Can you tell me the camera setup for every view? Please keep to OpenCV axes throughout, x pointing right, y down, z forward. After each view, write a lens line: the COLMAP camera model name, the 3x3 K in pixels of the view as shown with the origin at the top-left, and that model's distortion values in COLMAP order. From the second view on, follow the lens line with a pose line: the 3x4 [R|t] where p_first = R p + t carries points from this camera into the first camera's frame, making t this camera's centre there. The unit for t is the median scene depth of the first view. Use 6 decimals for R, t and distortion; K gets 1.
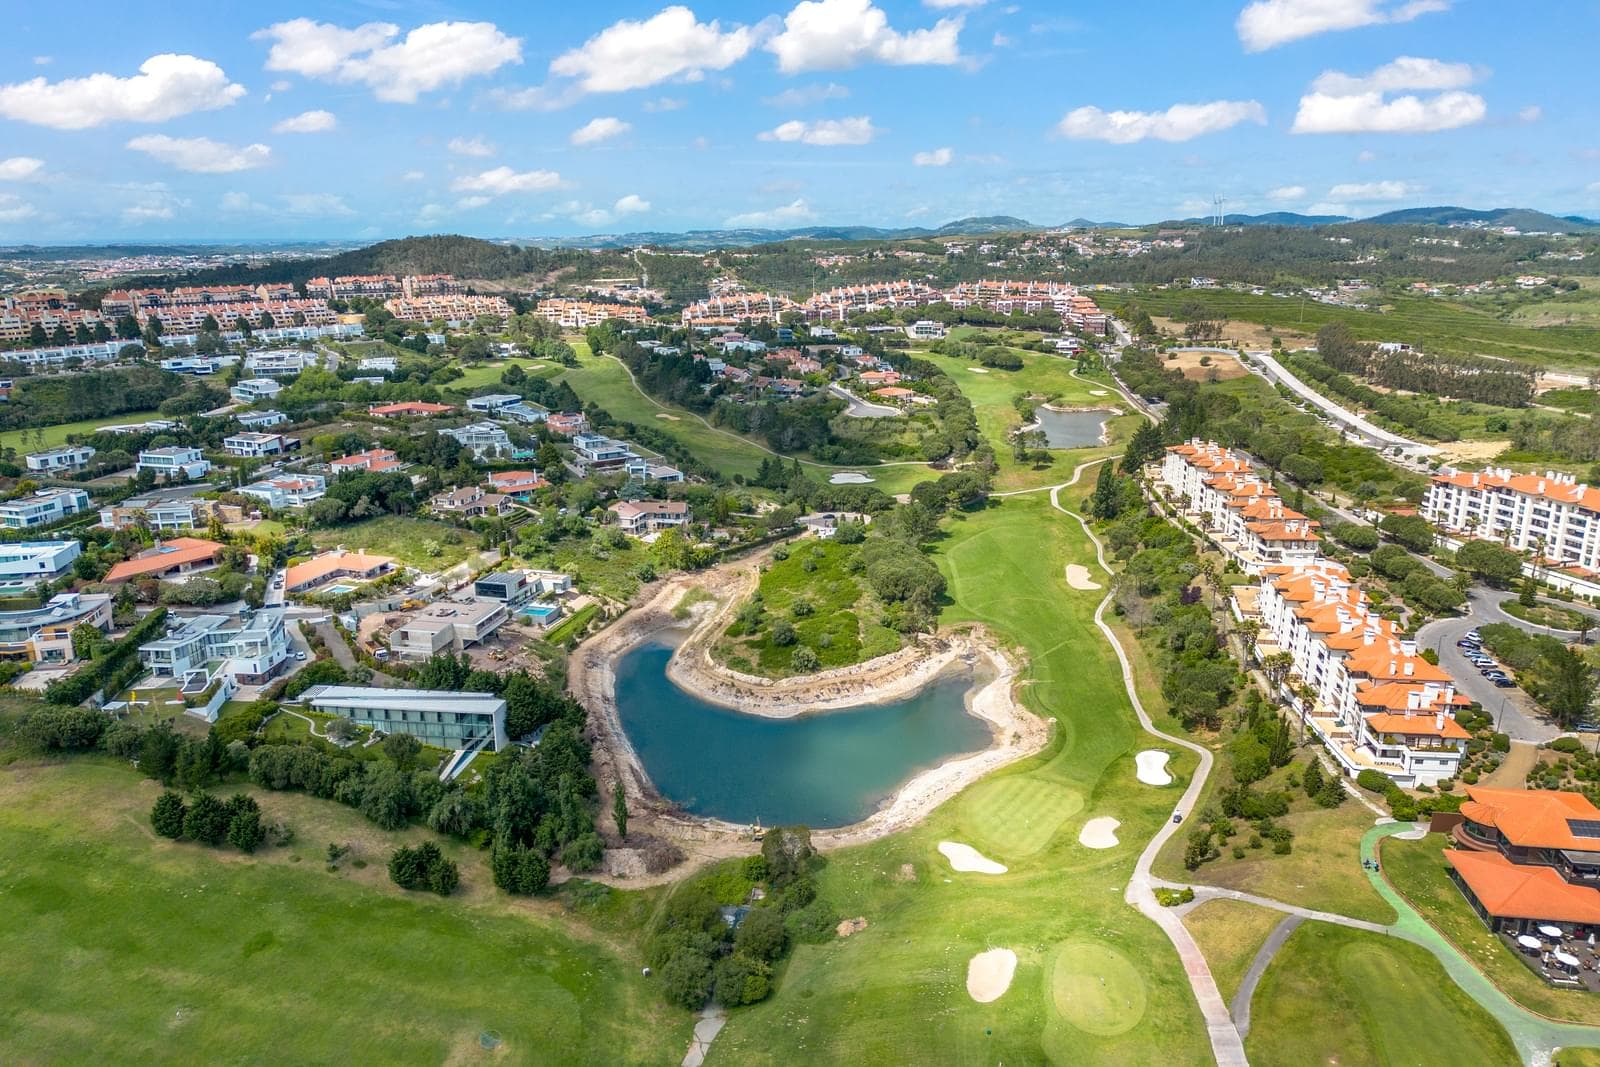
lens RADIAL K [[1113.7, 0, 800.0], [0, 1113.7, 533.5], [0, 0, 1]] dist [0.135740, -0.154344]
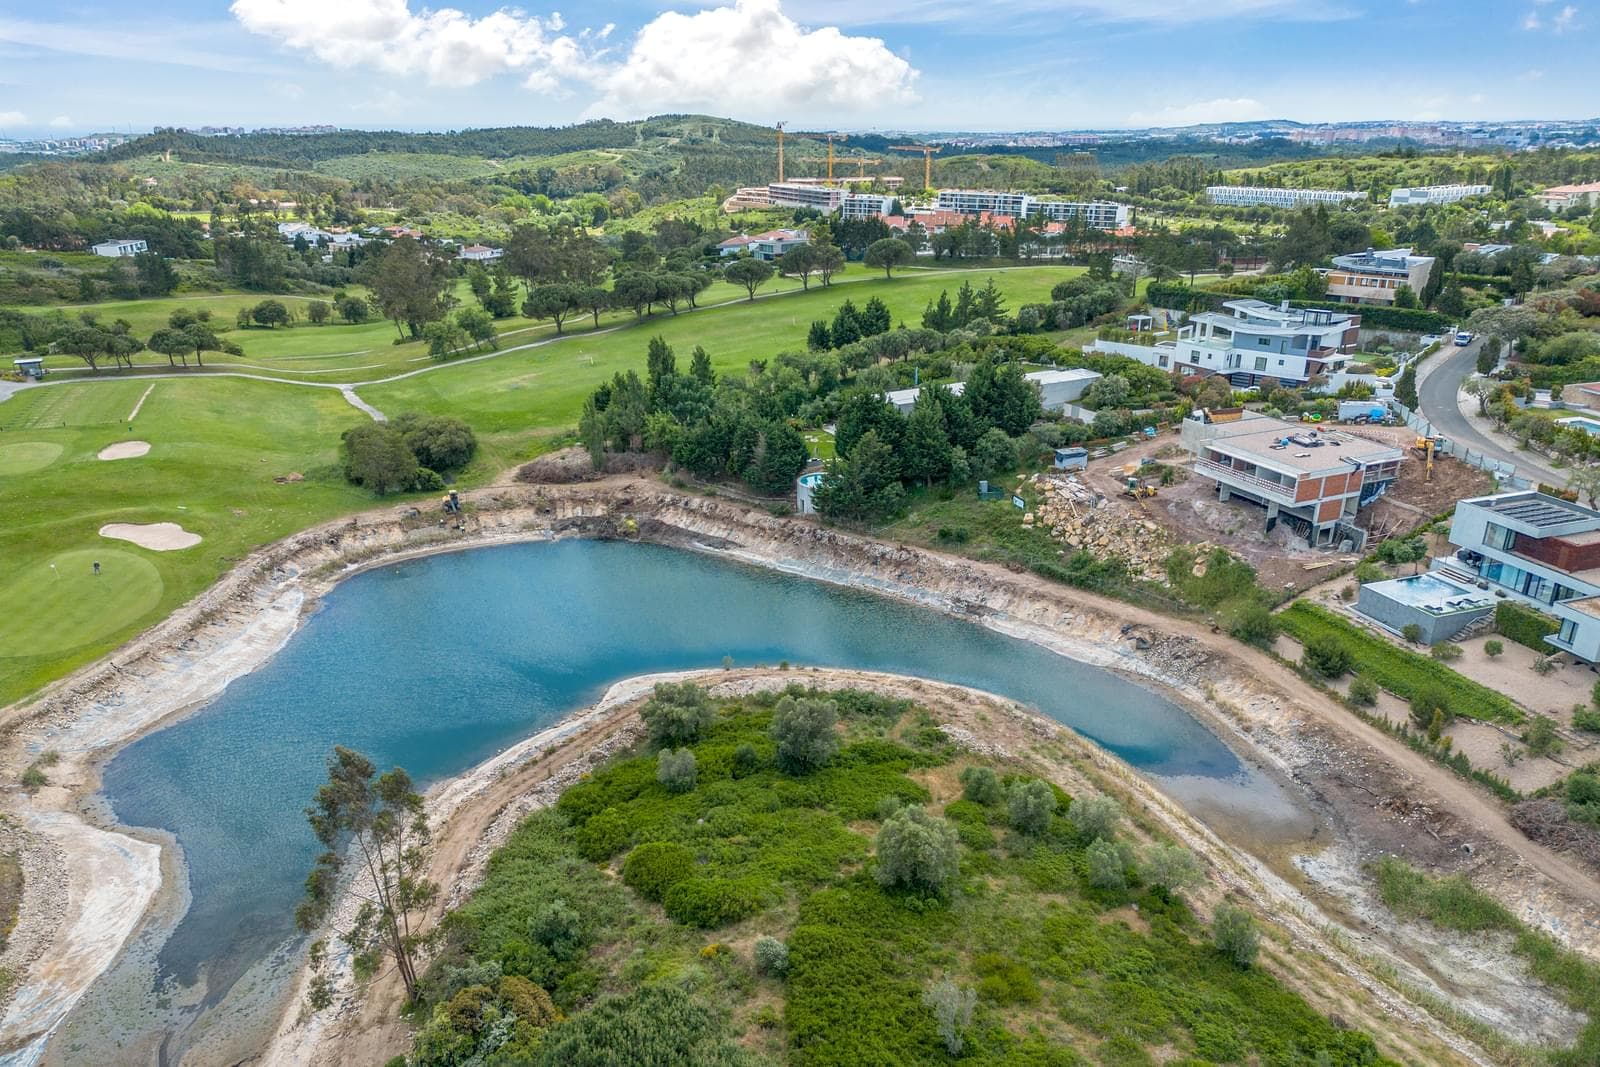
lens RADIAL K [[1129.9, 0, 803.1], [0, 1129.9, 602.5], [0, 0, 1]] dist [0.071006, -0.060687]
pose [[-0.806166, 0.242484, -0.539720, 0.128055], [-0.146659, 0.801814, 0.579297, -0.108209], [0.573225, 0.546165, -0.610833, 0.991035]]
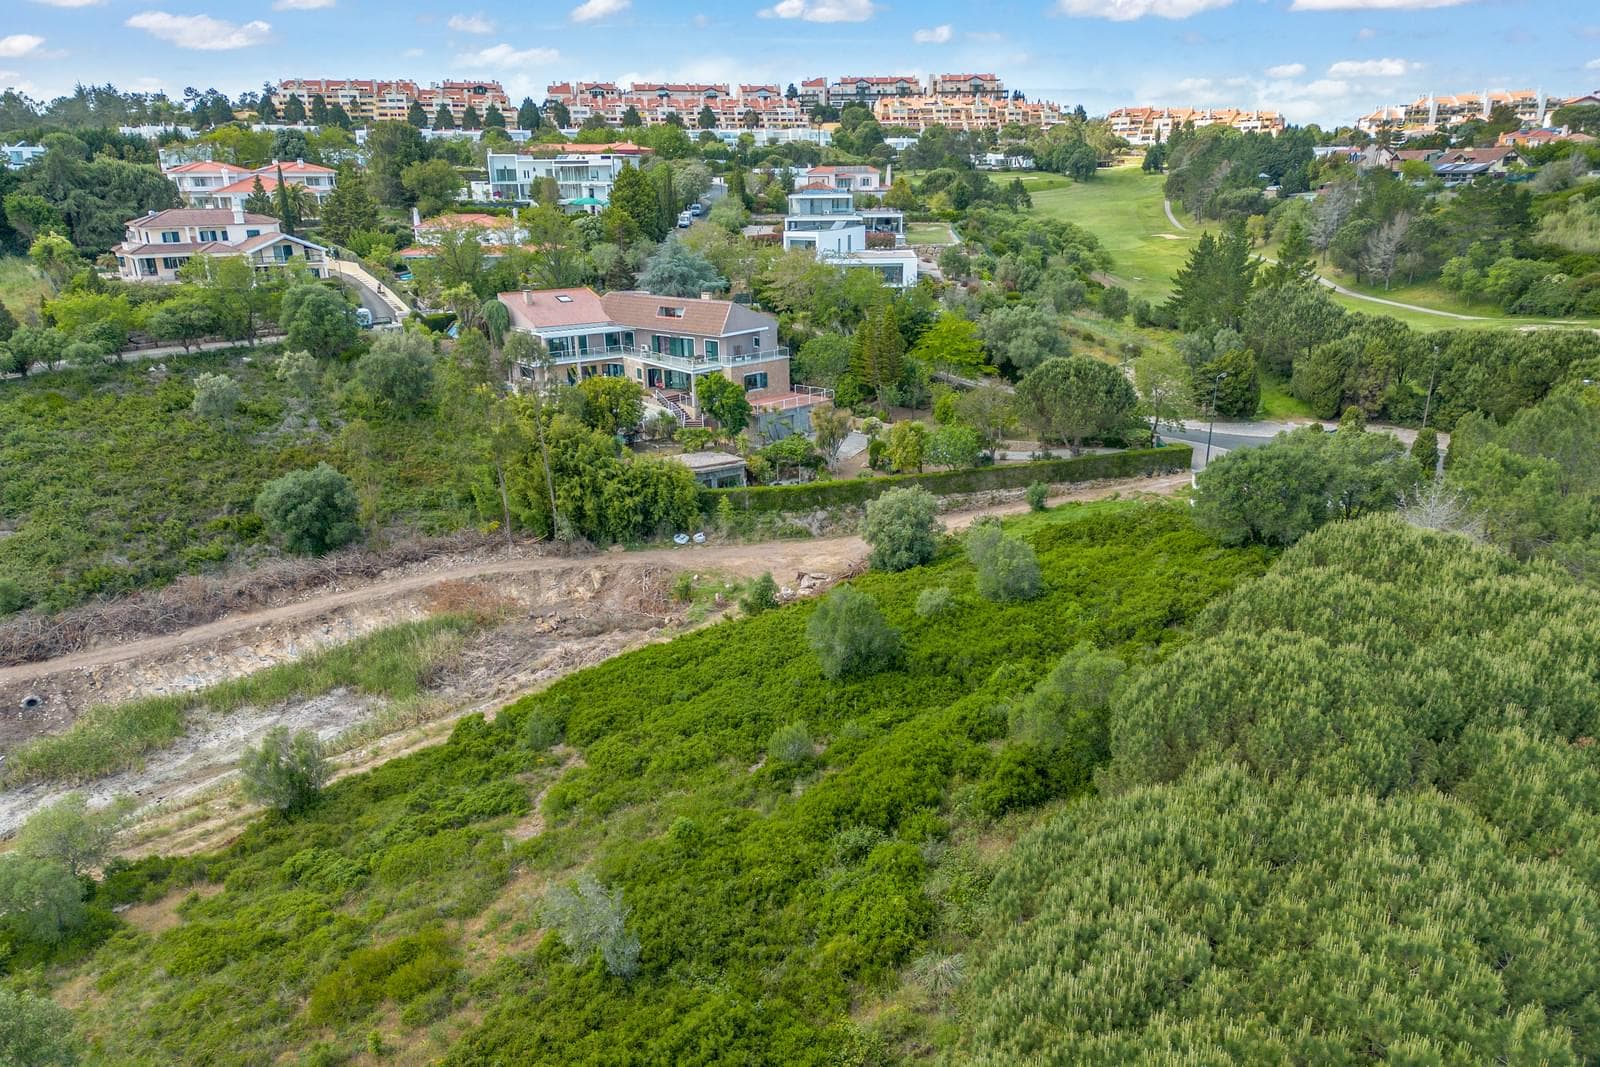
lens RADIAL K [[1121.6, 0, 819.1], [0, 1121.6, 589.7], [0, 0, 1]] dist [0.060633, -0.000307]
pose [[0.819565, 0.194636, -0.538915, 0.088703], [-0.144398, 0.980341, 0.134466, 0.001988], [0.554493, -0.032386, 0.831558, 0.861737]]
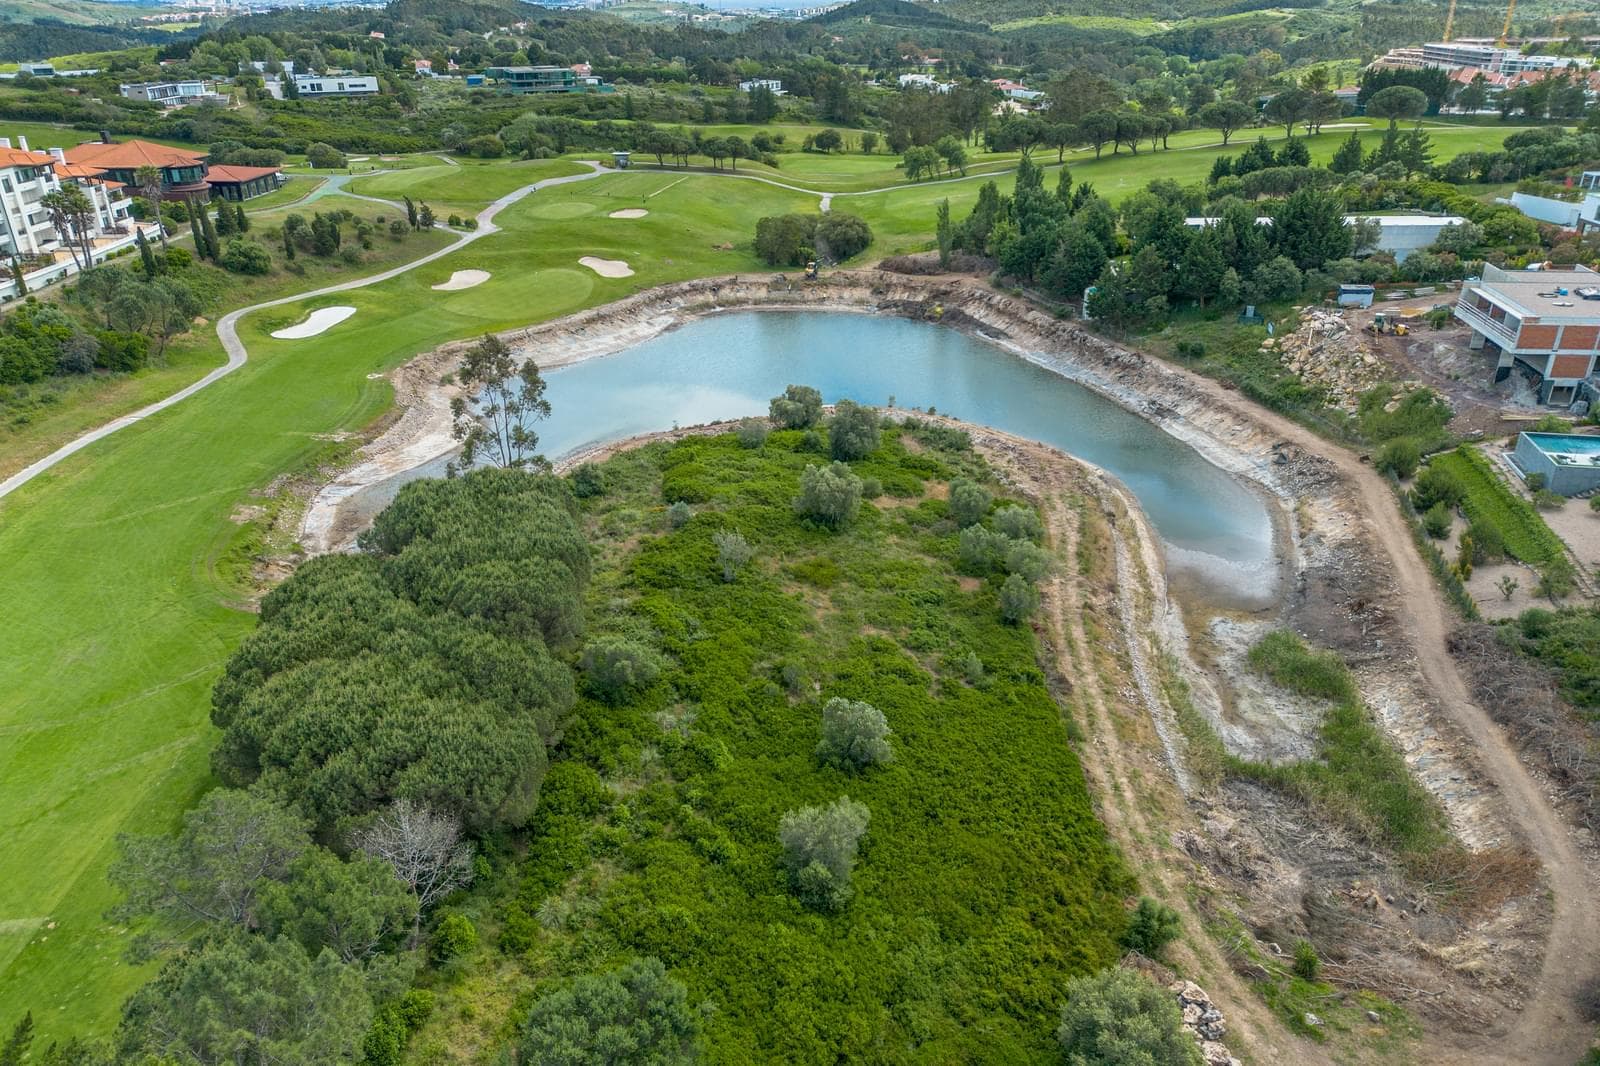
lens RADIAL K [[1128.7, 0, 802.3], [0, 1128.7, 535.1], [0, 0, 1]] dist [0.068422, -0.054949]
pose [[-0.996761, 0.048980, -0.063786, 0.027367], [-0.004948, 0.754289, 0.656524, -0.126822], [0.080270, 0.654713, -0.751603, 1.120771]]
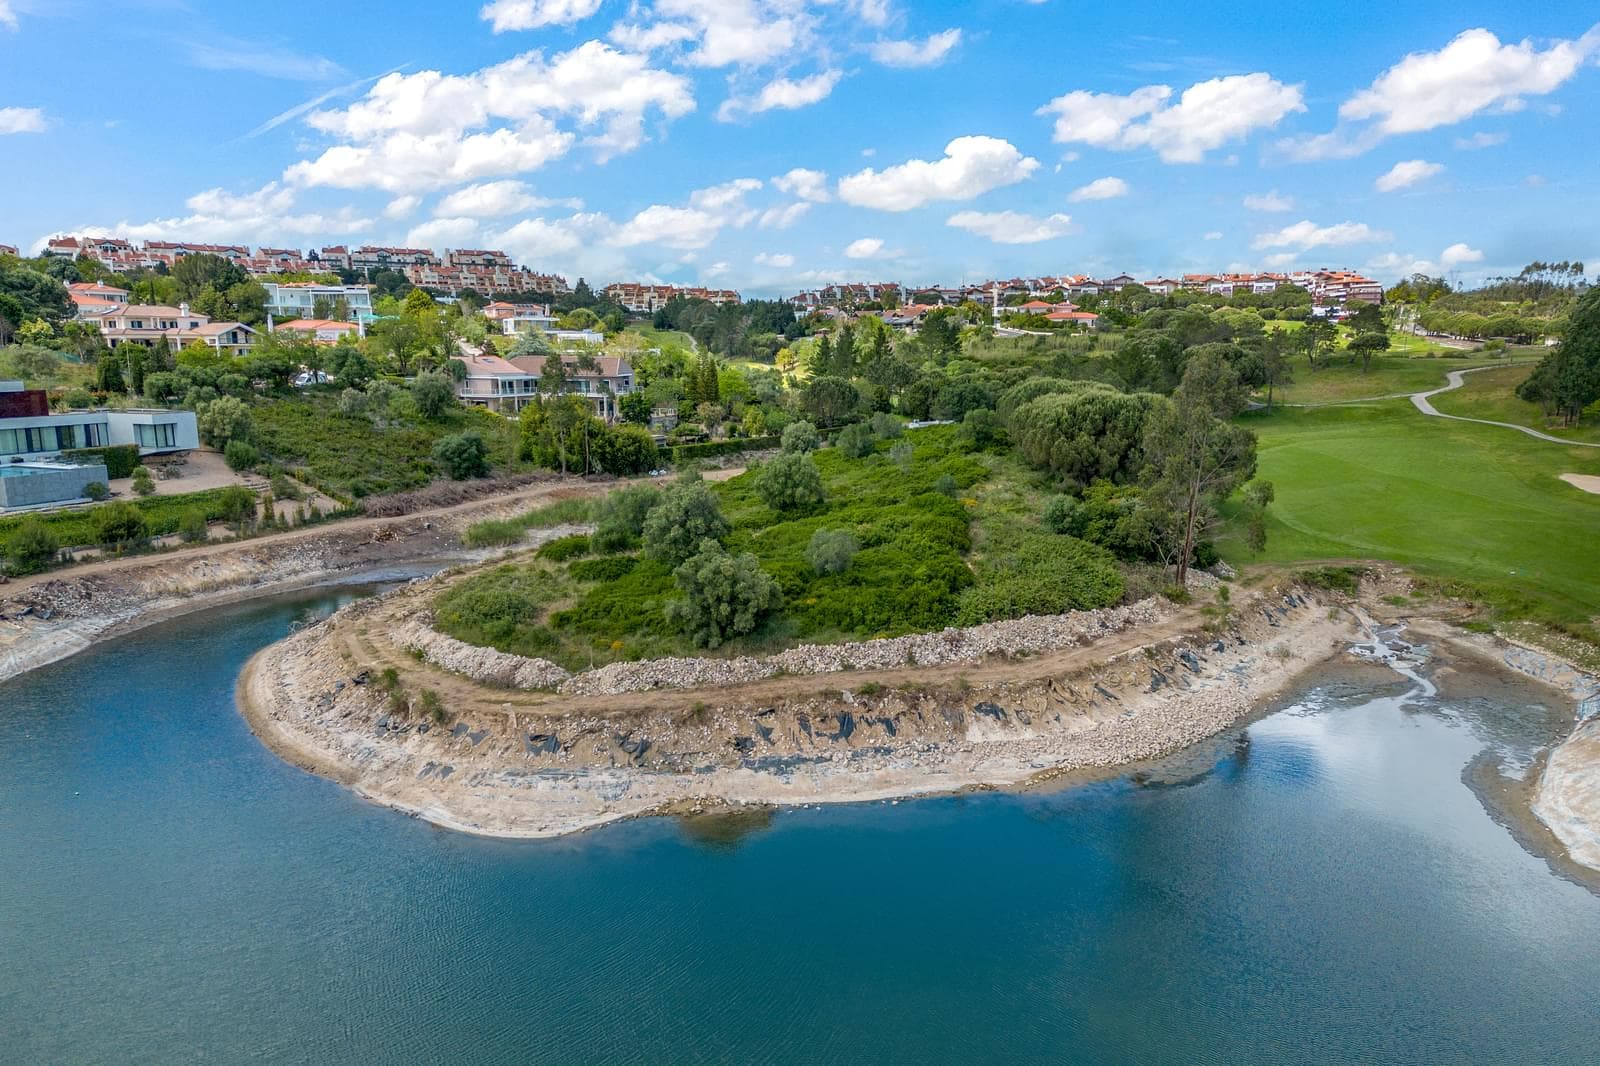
lens RADIAL K [[1128.7, 0, 802.3], [0, 1128.7, 535.1], [0, 0, 1]] dist [0.068422, -0.054949]
pose [[0.990075, 0.025056, -0.138285, 0.043761], [-0.038647, 0.994584, -0.096486, 0.098769], [0.135119, 0.100873, 0.985681, 0.613323]]
